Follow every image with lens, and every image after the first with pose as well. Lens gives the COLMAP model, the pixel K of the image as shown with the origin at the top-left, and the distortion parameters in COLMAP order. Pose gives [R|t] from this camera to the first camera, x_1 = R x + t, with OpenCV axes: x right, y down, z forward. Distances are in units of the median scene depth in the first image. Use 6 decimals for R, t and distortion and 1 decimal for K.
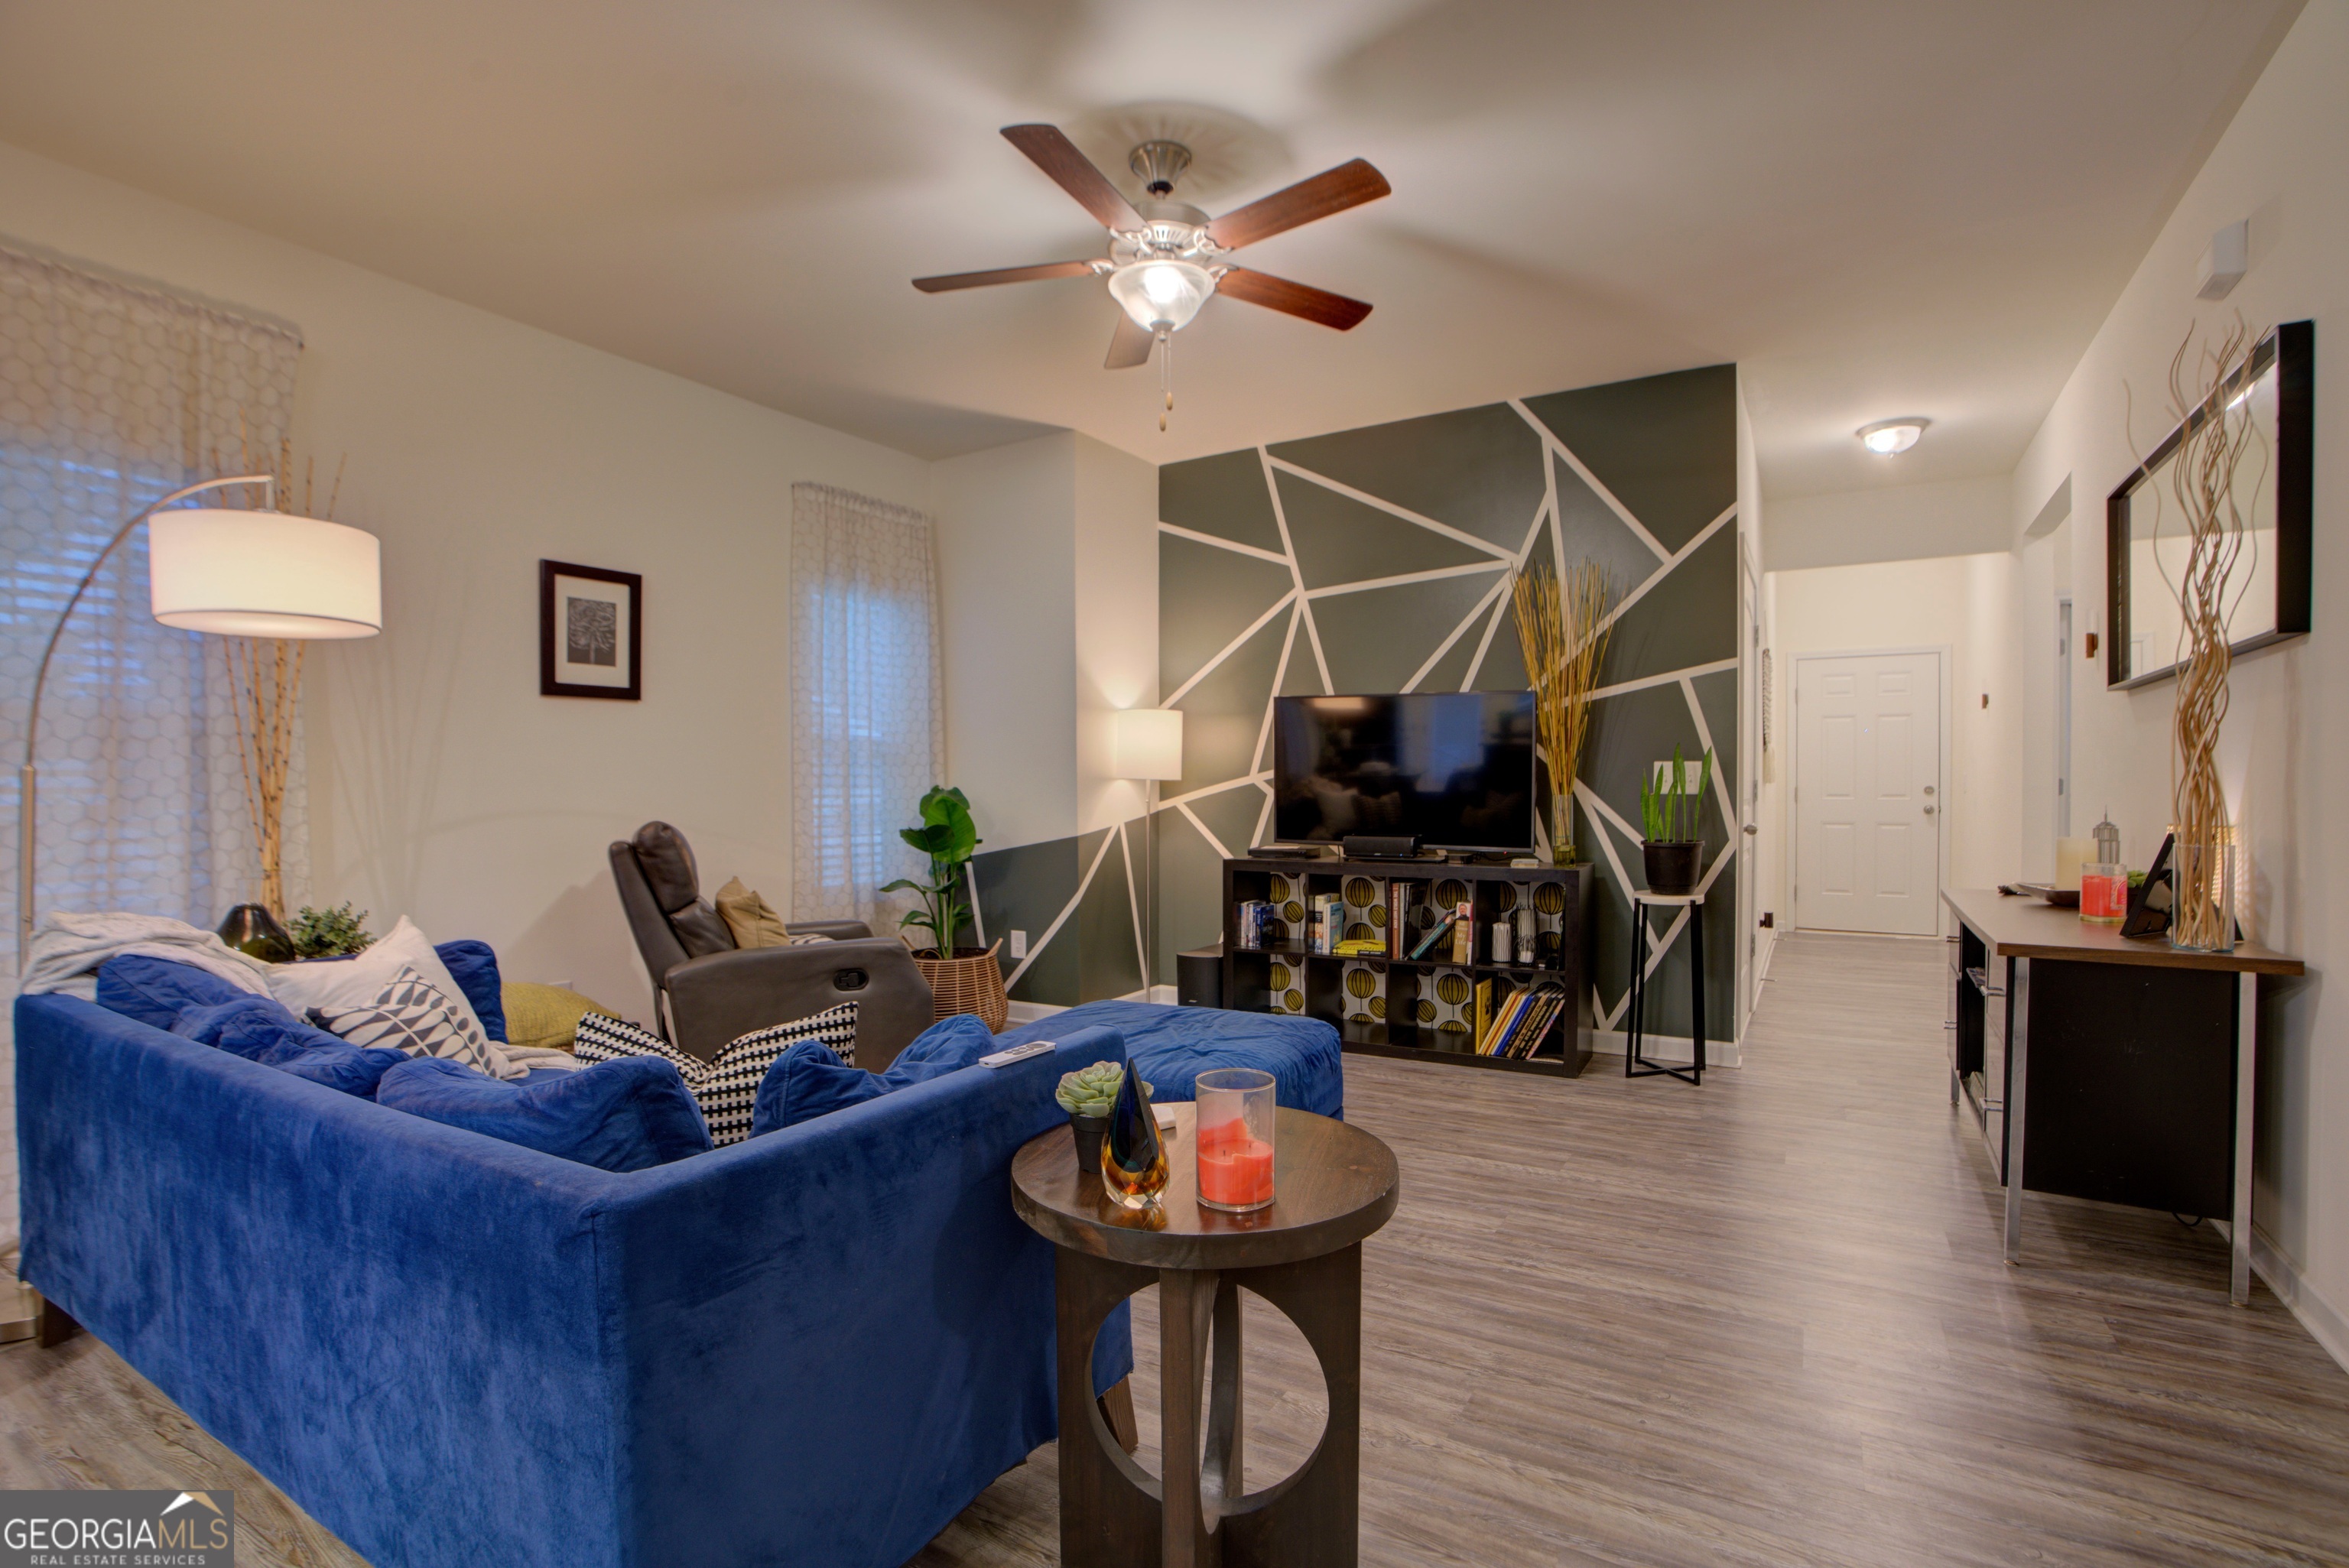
lens RADIAL K [[1096.0, 0, 1177.3], [0, 1096.0, 781.5], [0, 0, 1]] dist [-0.047174, 0.011129]
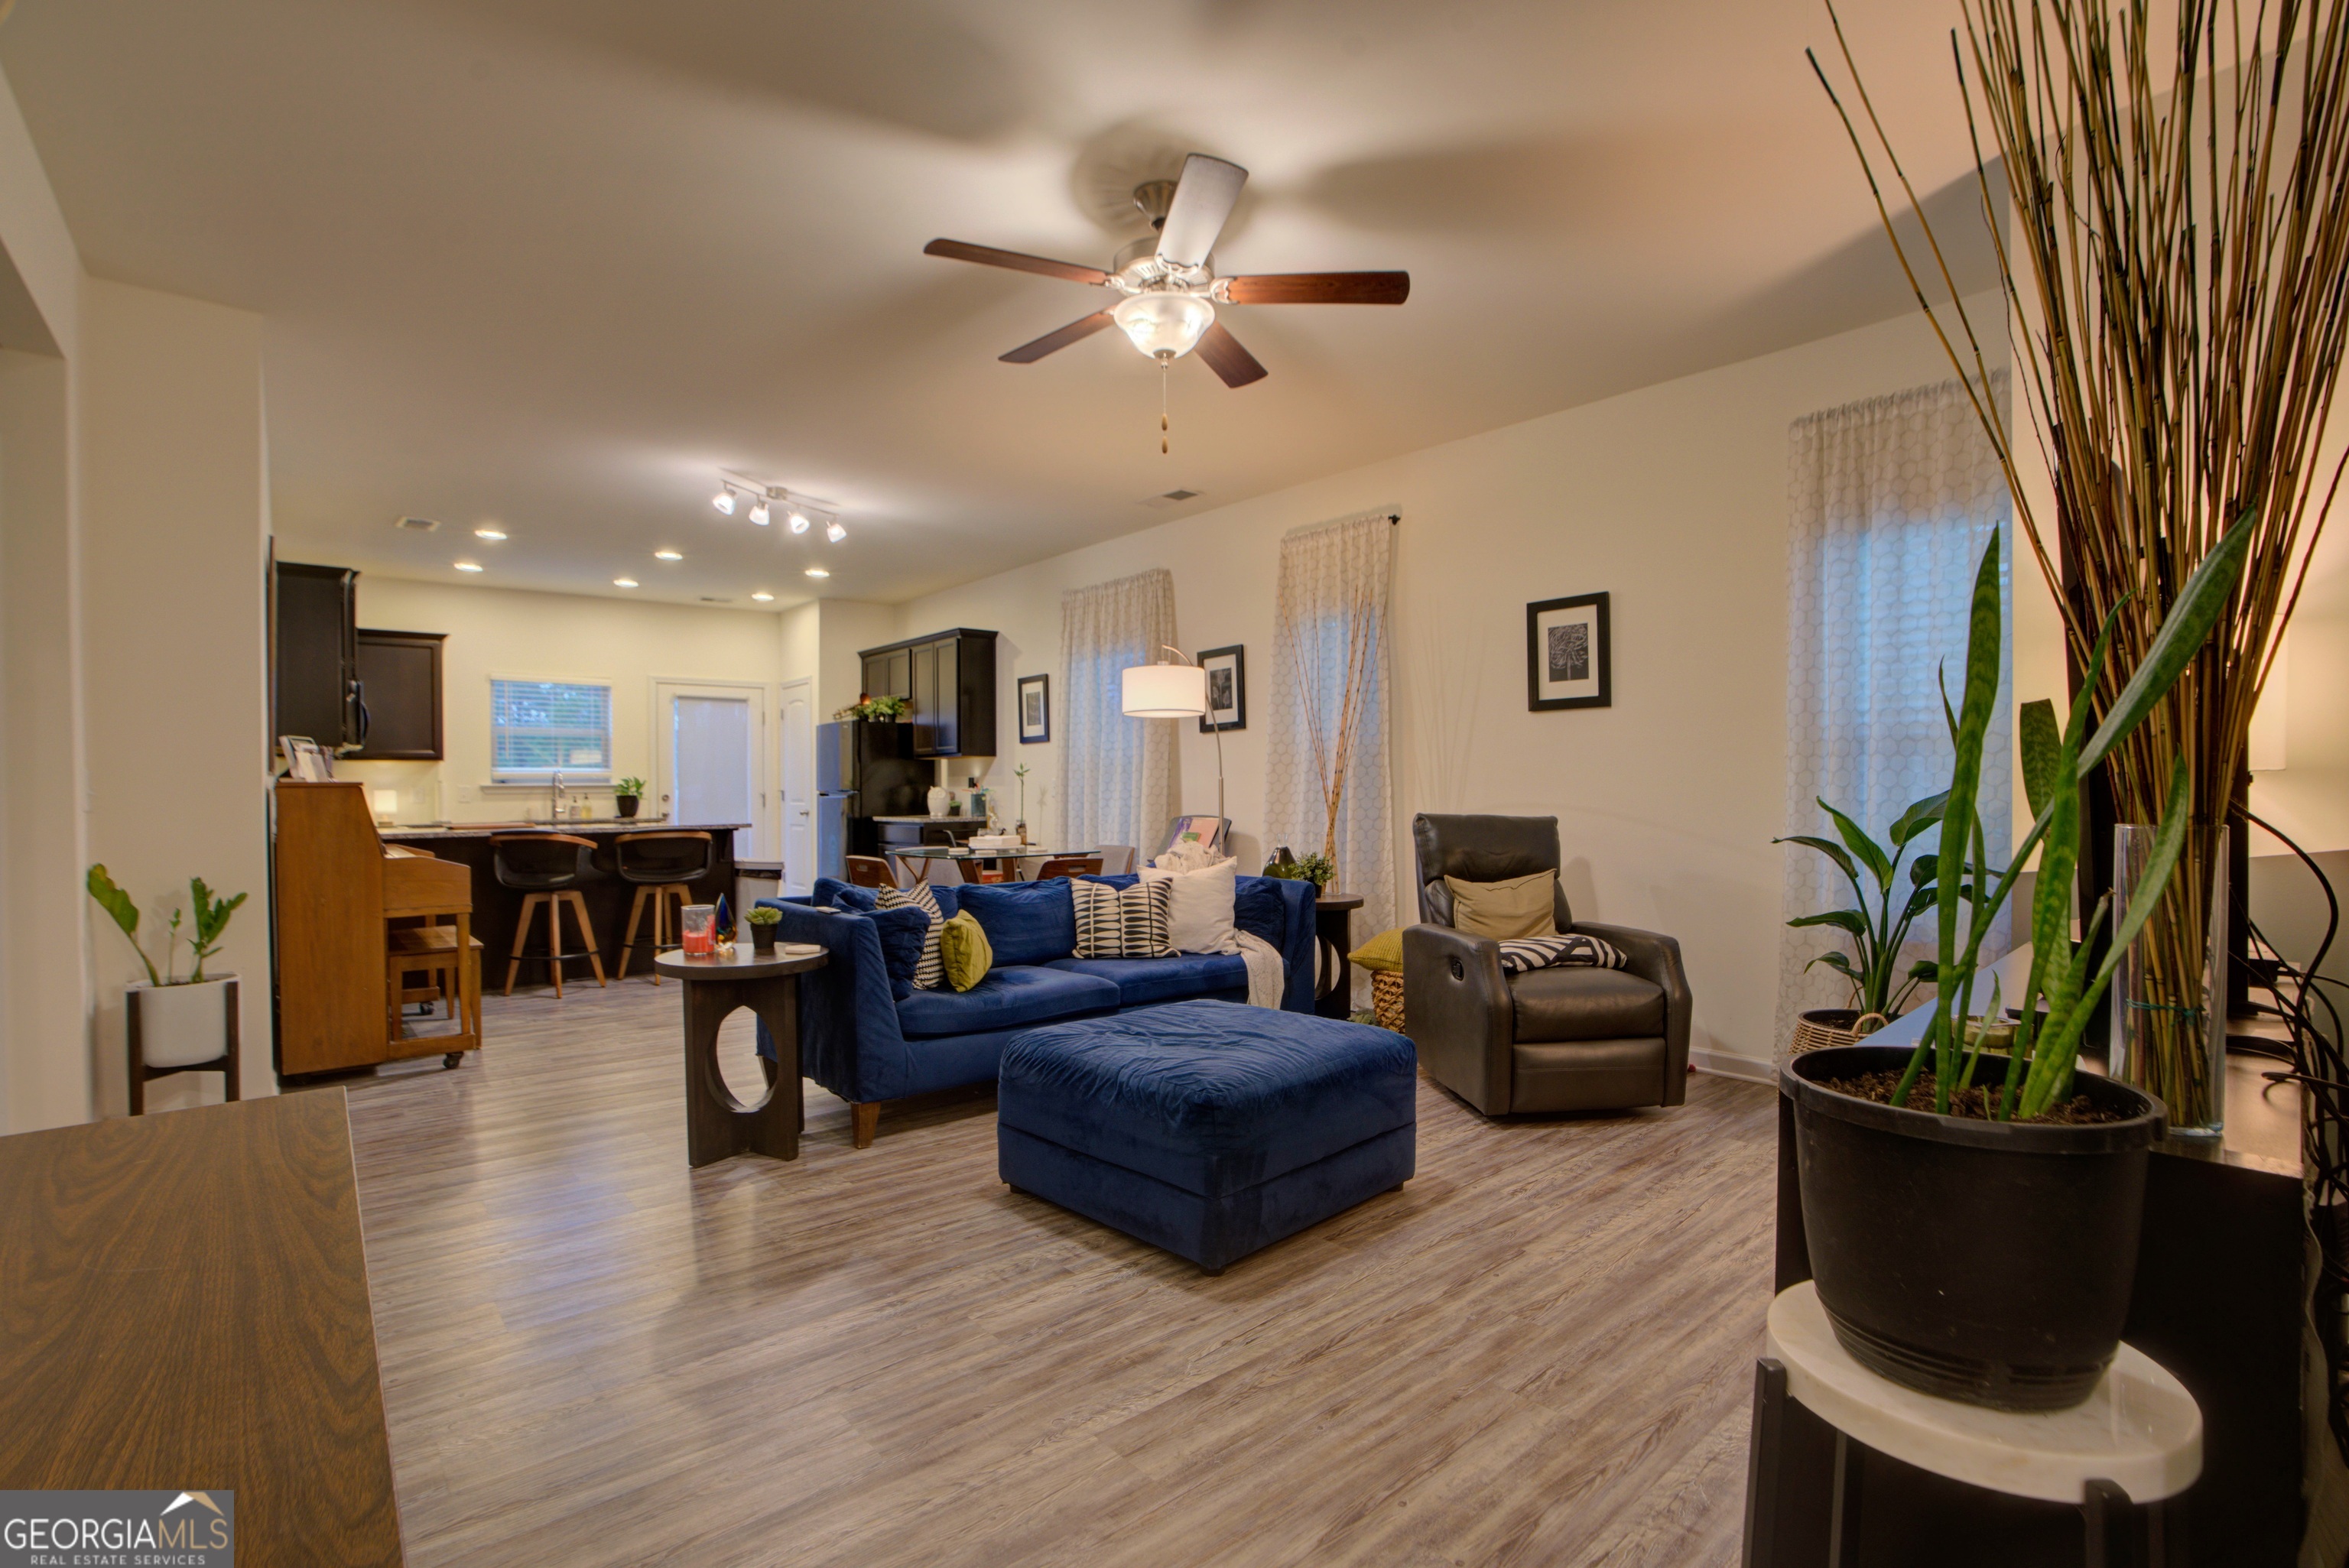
lens RADIAL K [[1096.0, 0, 1179.4], [0, 1096.0, 785.6], [0, 0, 1]] dist [-0.047174, 0.011129]
pose [[-0.312976, 0.005299, -0.949746, 0.730151], [0.008945, 0.999957, 0.002632, -0.001322], [0.949719, -0.007672, -0.313009, 0.996219]]
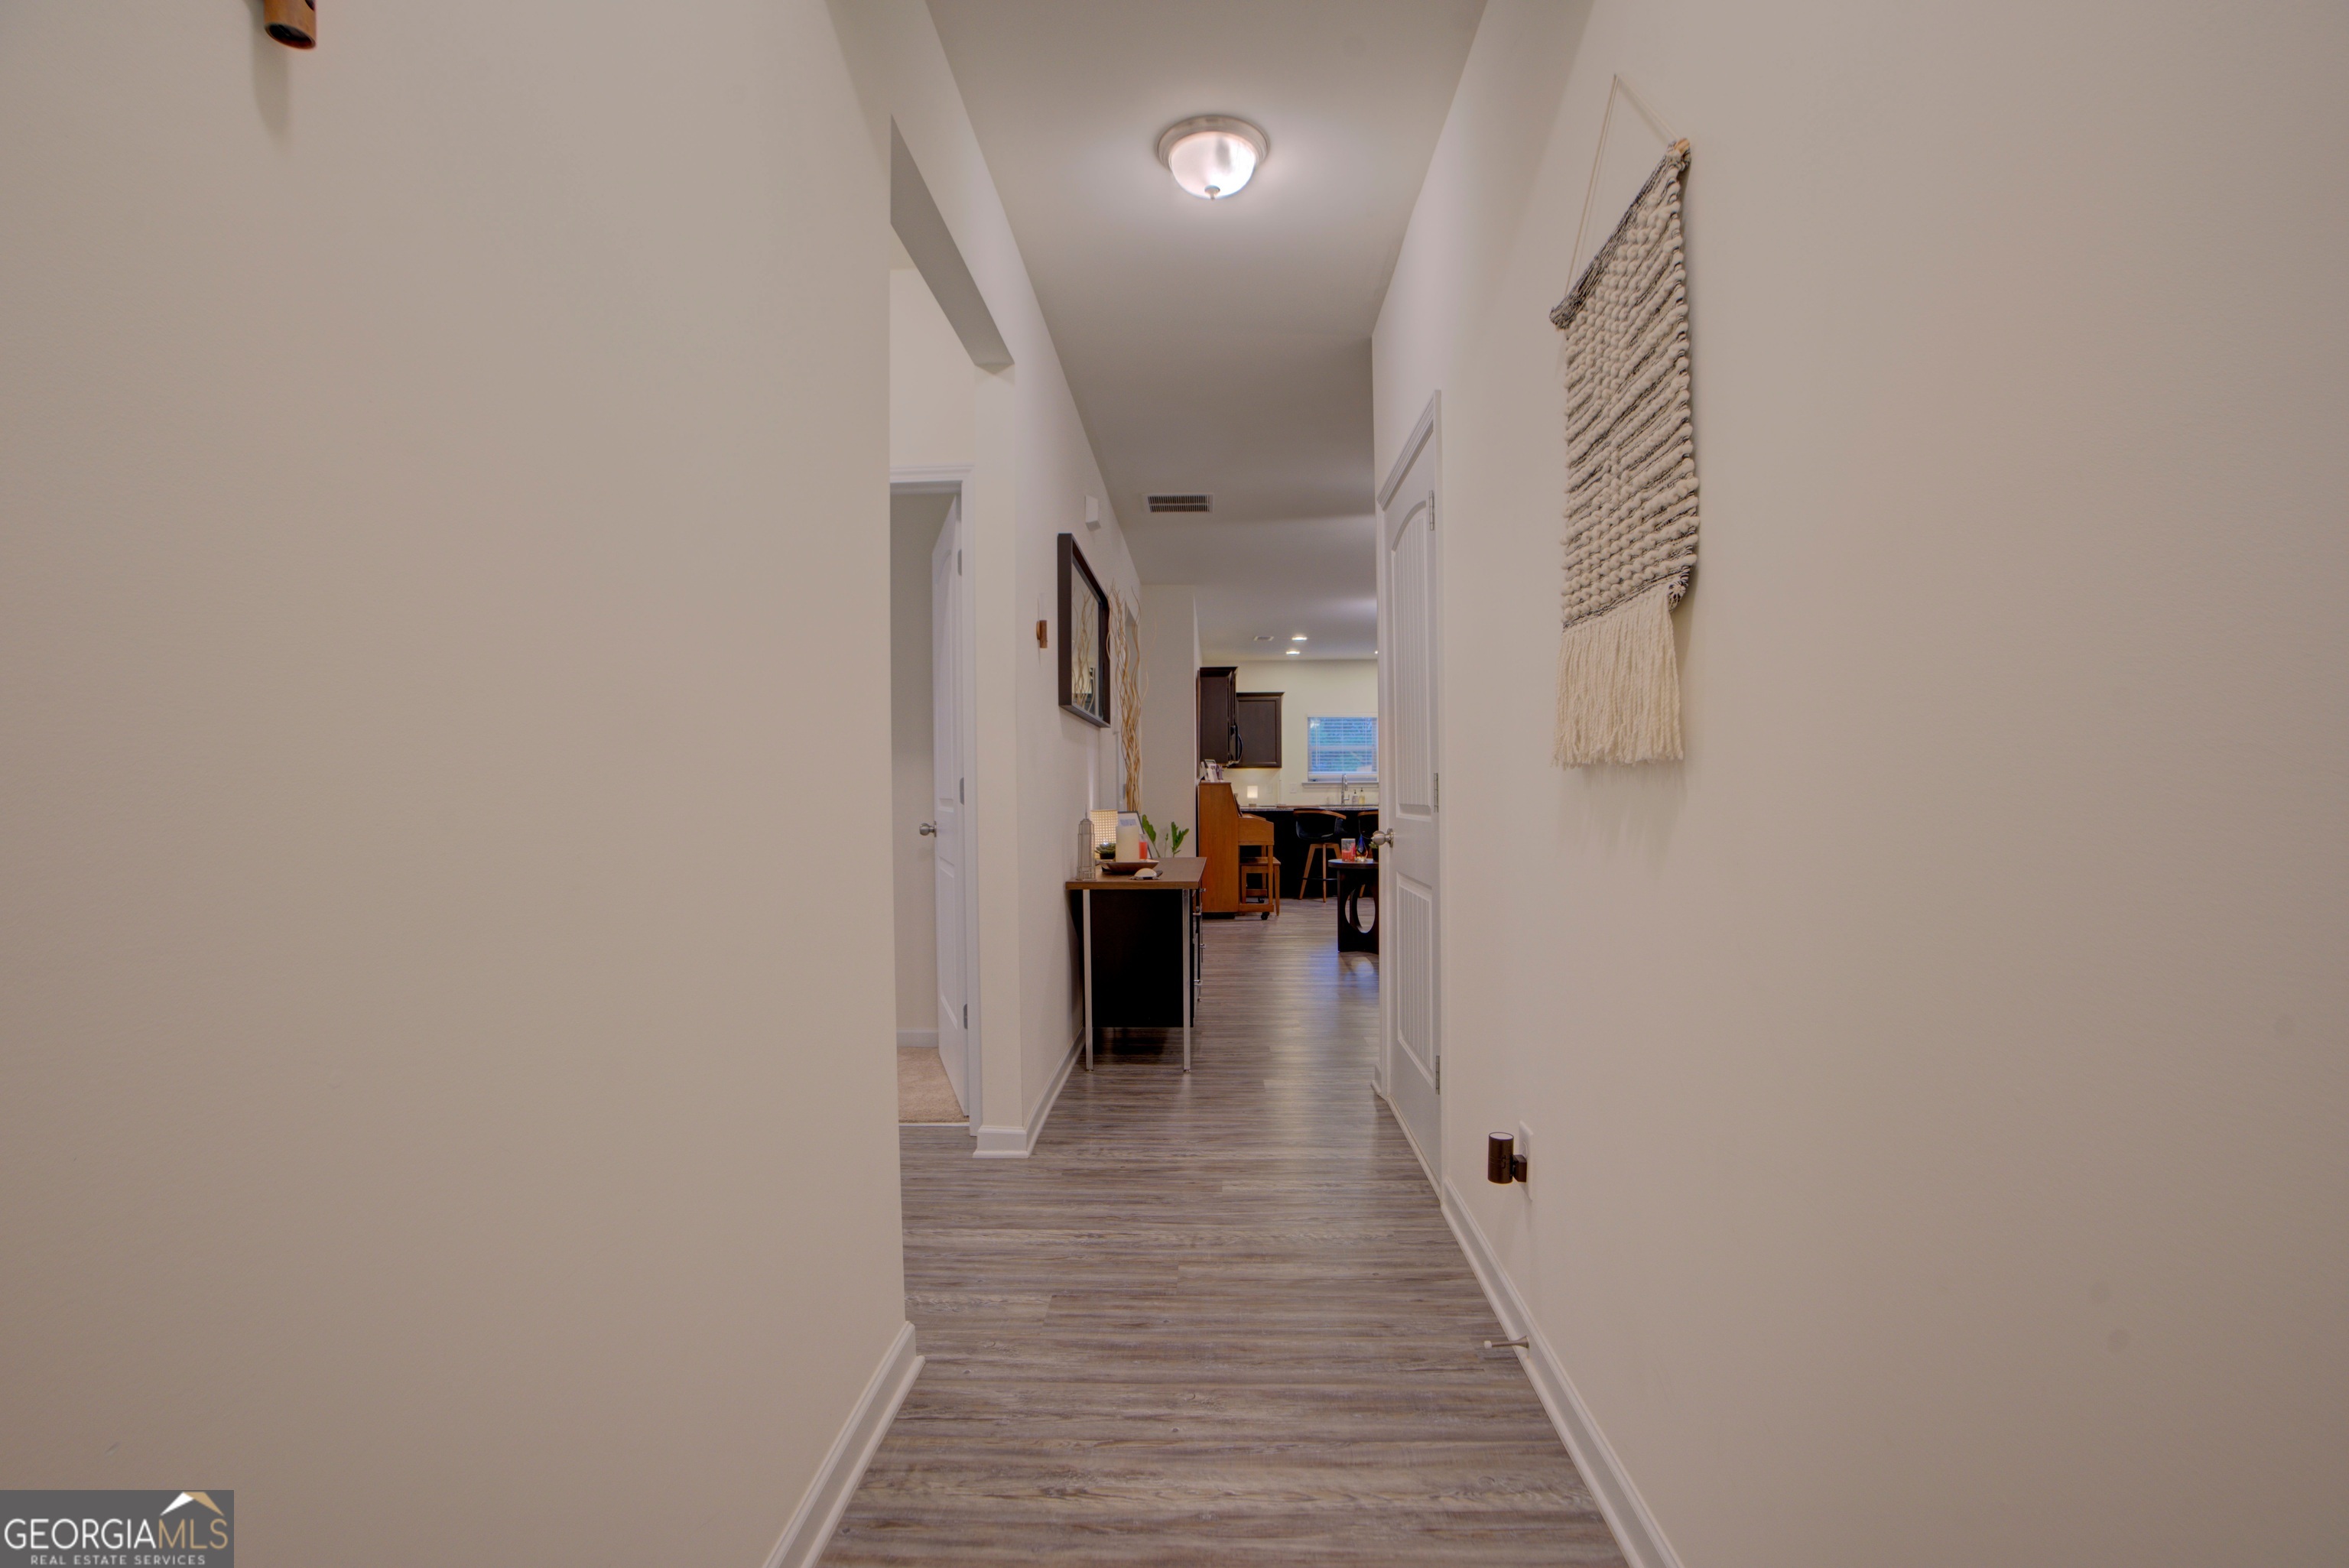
lens RADIAL K [[1096.0, 0, 1178.4], [0, 1096.0, 804.1], [0, 0, 1]] dist [-0.047174, 0.011129]
pose [[-0.865436, 0.012007, -0.500876, 0.793010], [0.002742, 0.999811, 0.019230, -0.002077], [0.501013, 0.015269, -0.865305, 1.102101]]
